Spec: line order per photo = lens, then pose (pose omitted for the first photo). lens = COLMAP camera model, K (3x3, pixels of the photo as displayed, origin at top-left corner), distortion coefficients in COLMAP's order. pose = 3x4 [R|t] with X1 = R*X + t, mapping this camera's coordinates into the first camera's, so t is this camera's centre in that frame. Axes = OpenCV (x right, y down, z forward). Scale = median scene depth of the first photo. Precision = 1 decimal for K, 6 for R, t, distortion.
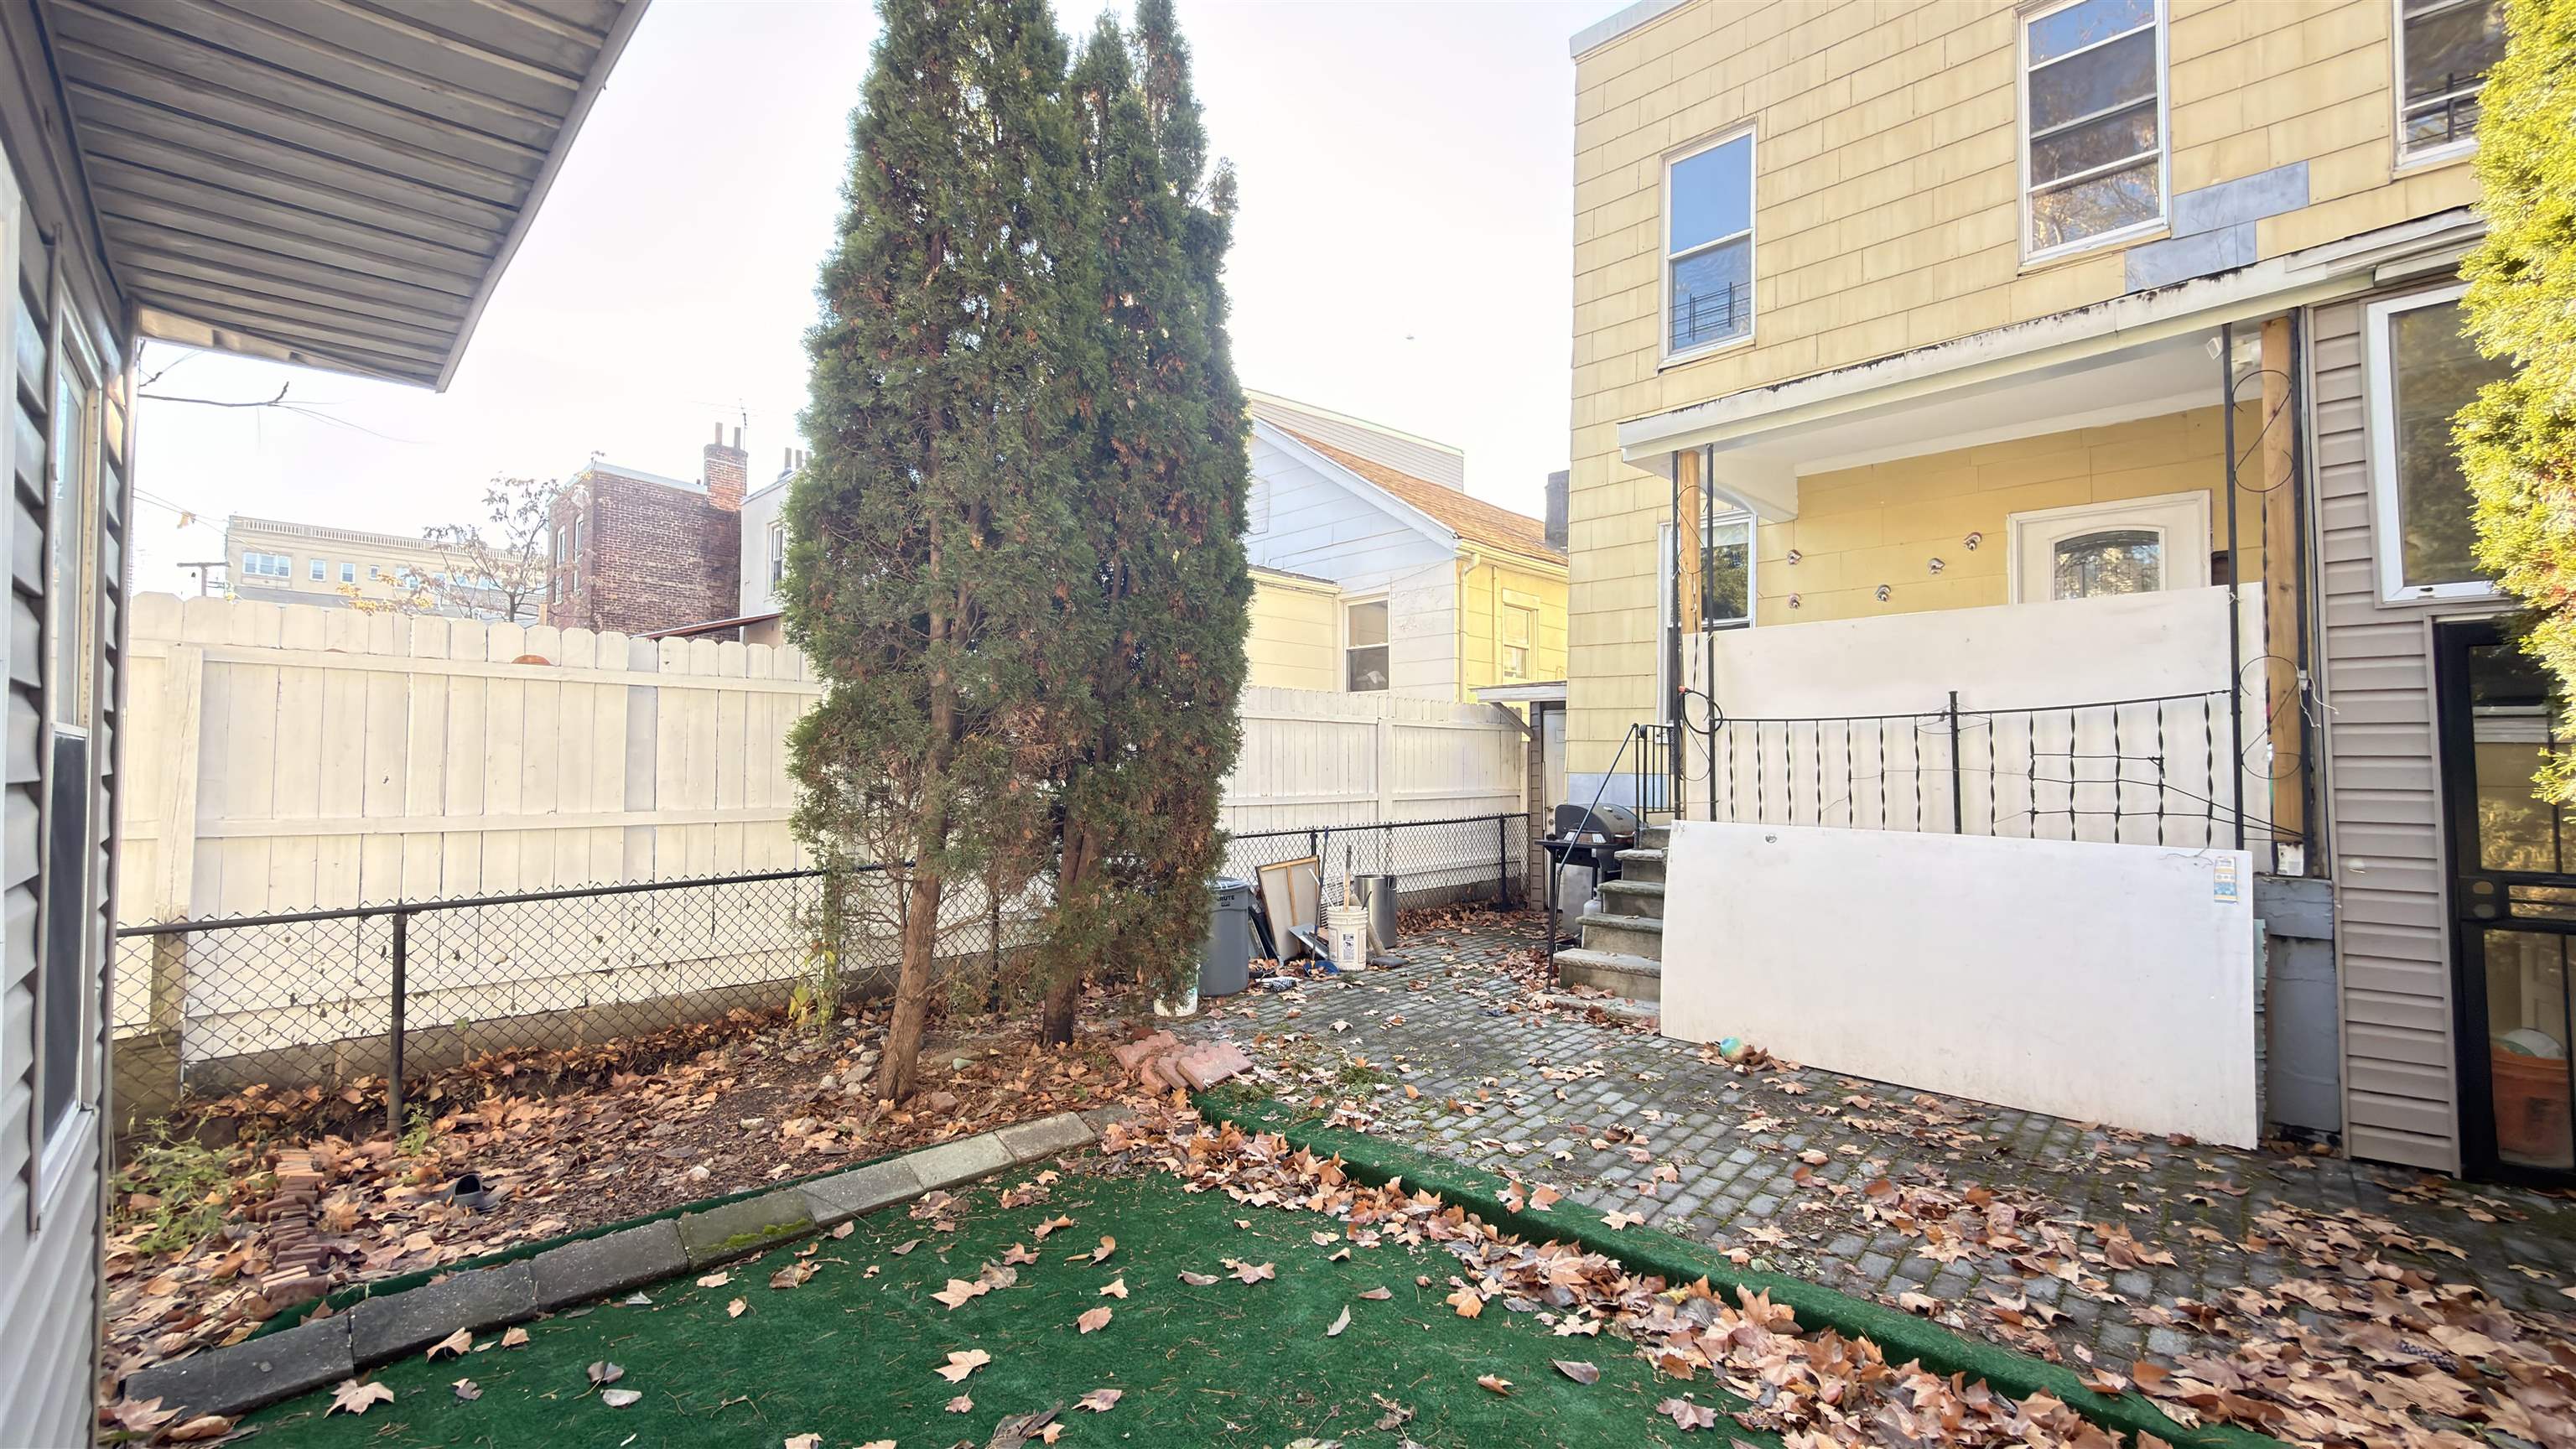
lens RADIAL K [[1017.1, 0, 1296.2], [0, 1017.1, 733.0], [0, 0, 1]] dist [0.002137, -0.000256]
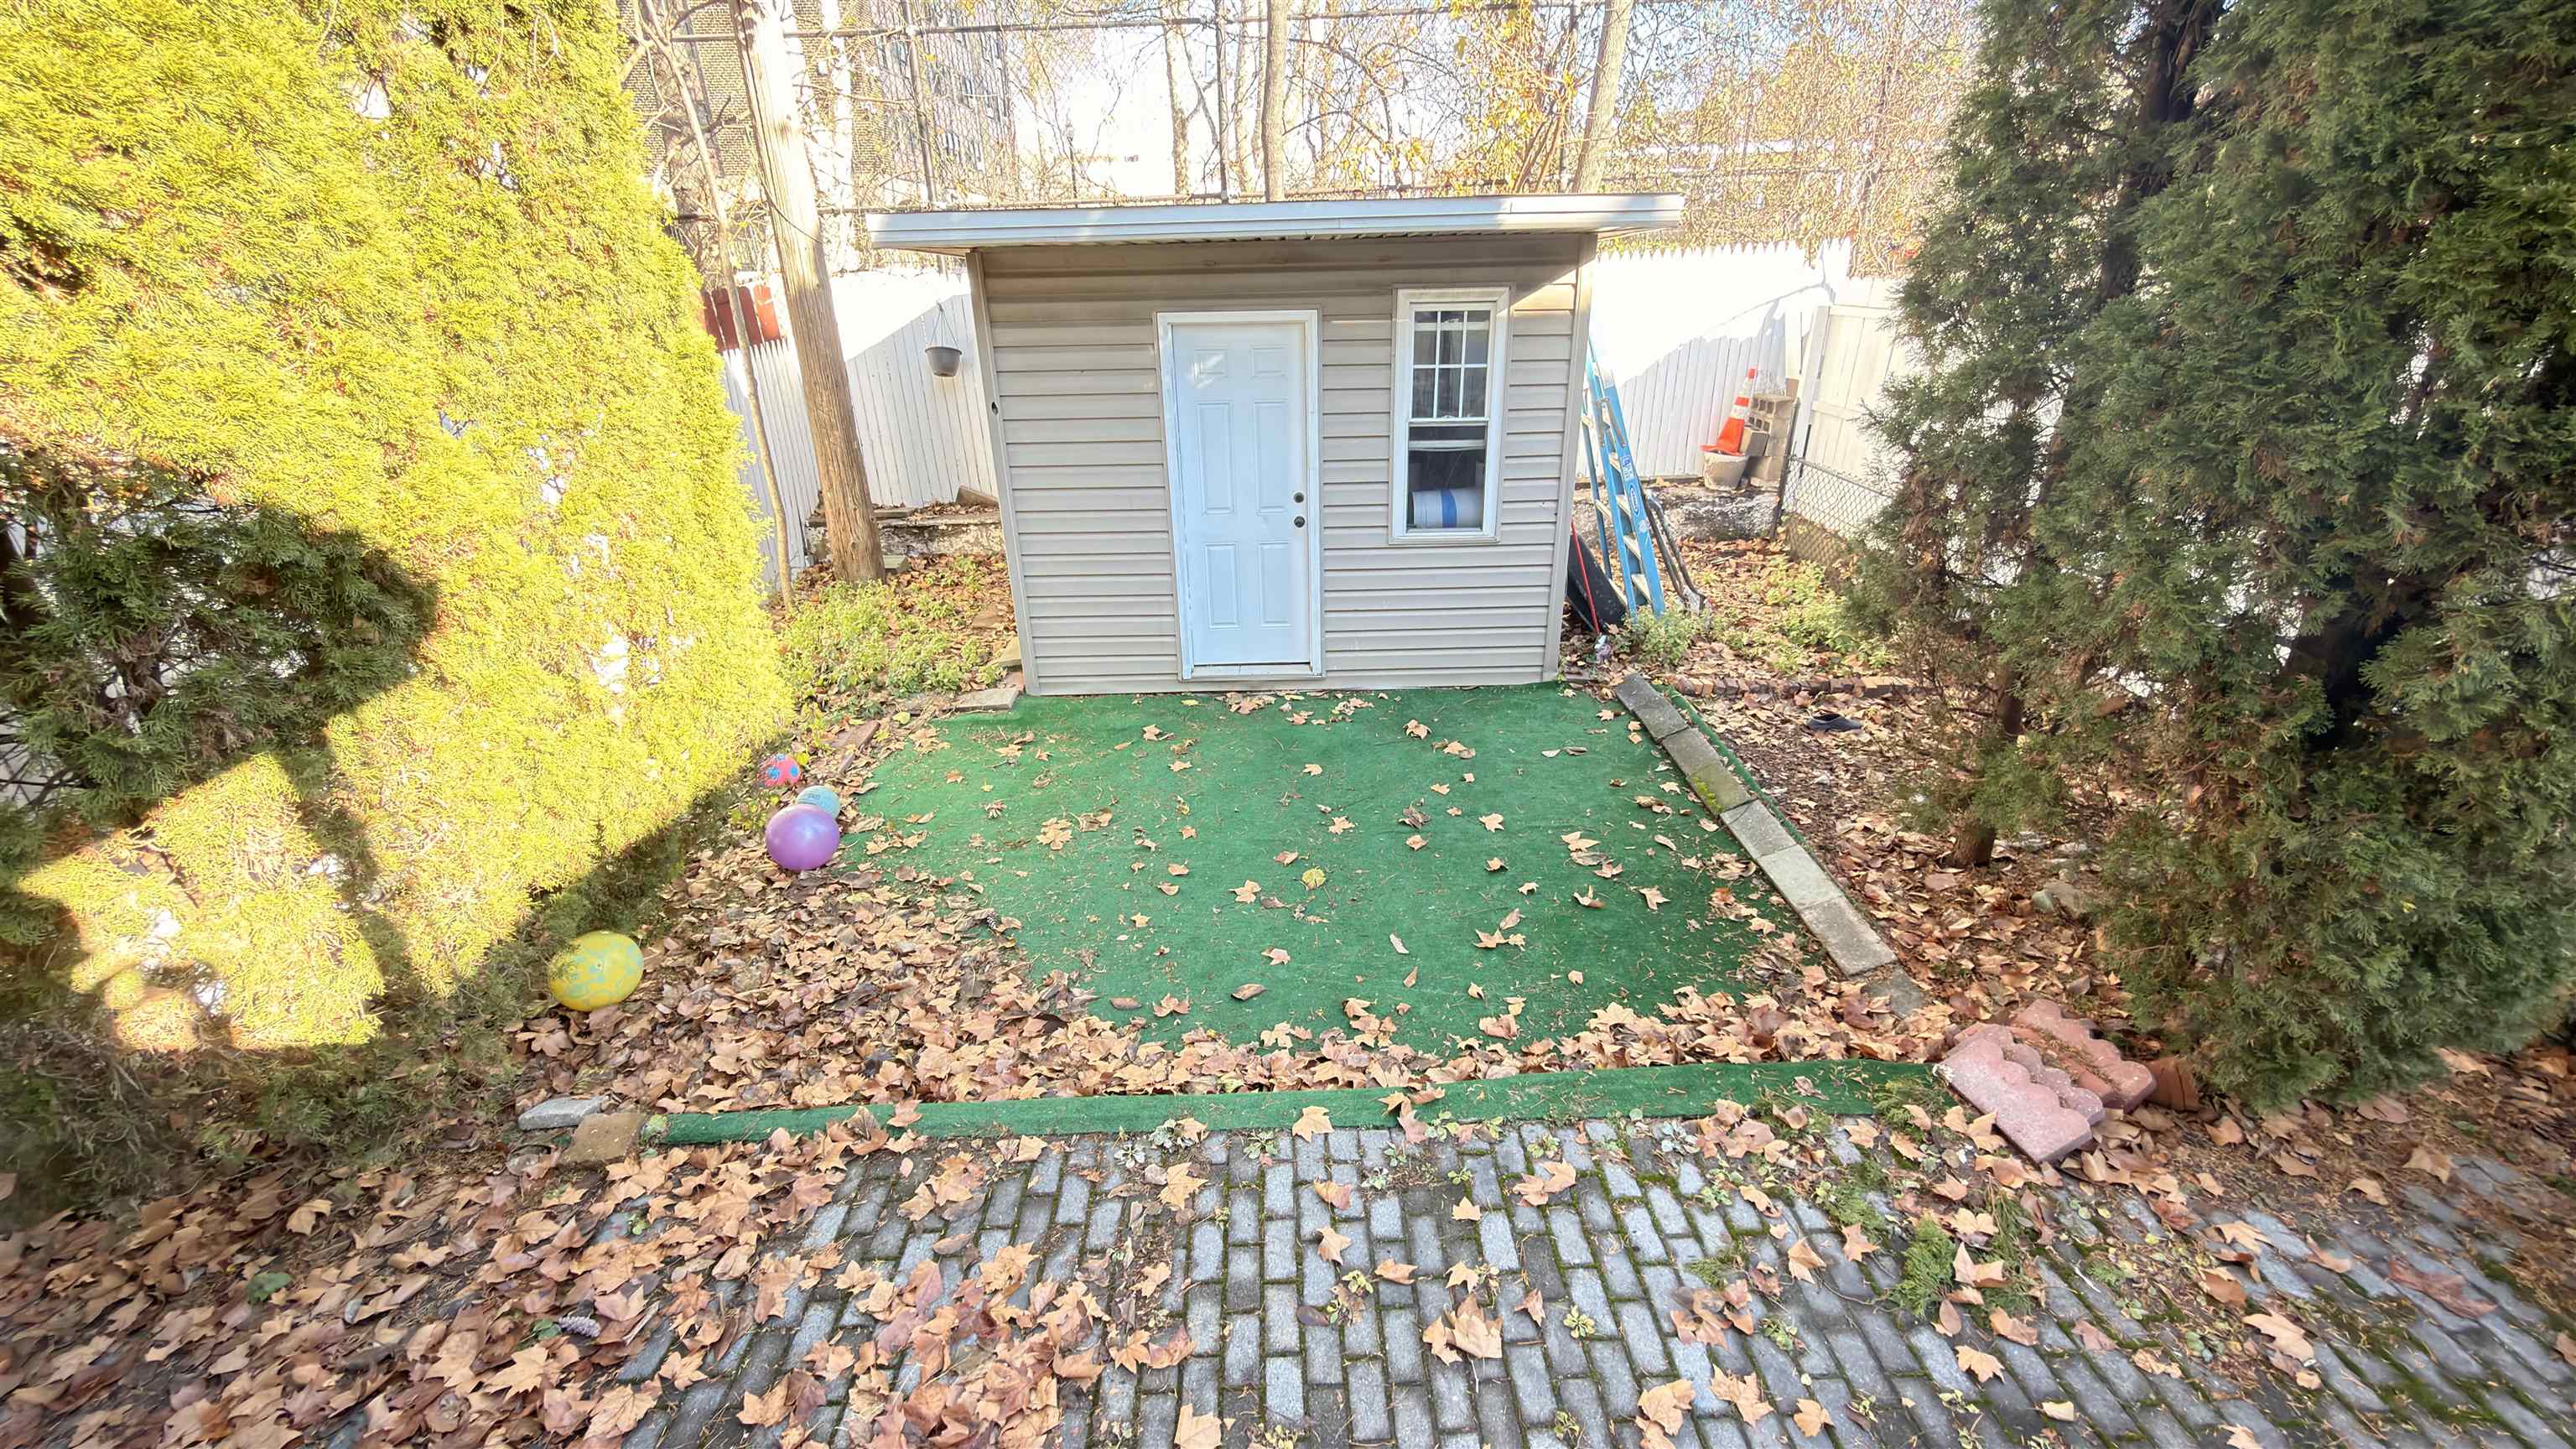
lens RADIAL K [[1017.1, 0, 1289.7], [0, 1017.1, 723.4], [0, 0, 1]] dist [0.002137, -0.000256]
pose [[-0.710880, 0.310026, -0.631295, 0.695701], [0.044079, 0.915476, 0.399951, -0.192151], [0.701931, 0.256490, -0.664459, 1.300503]]
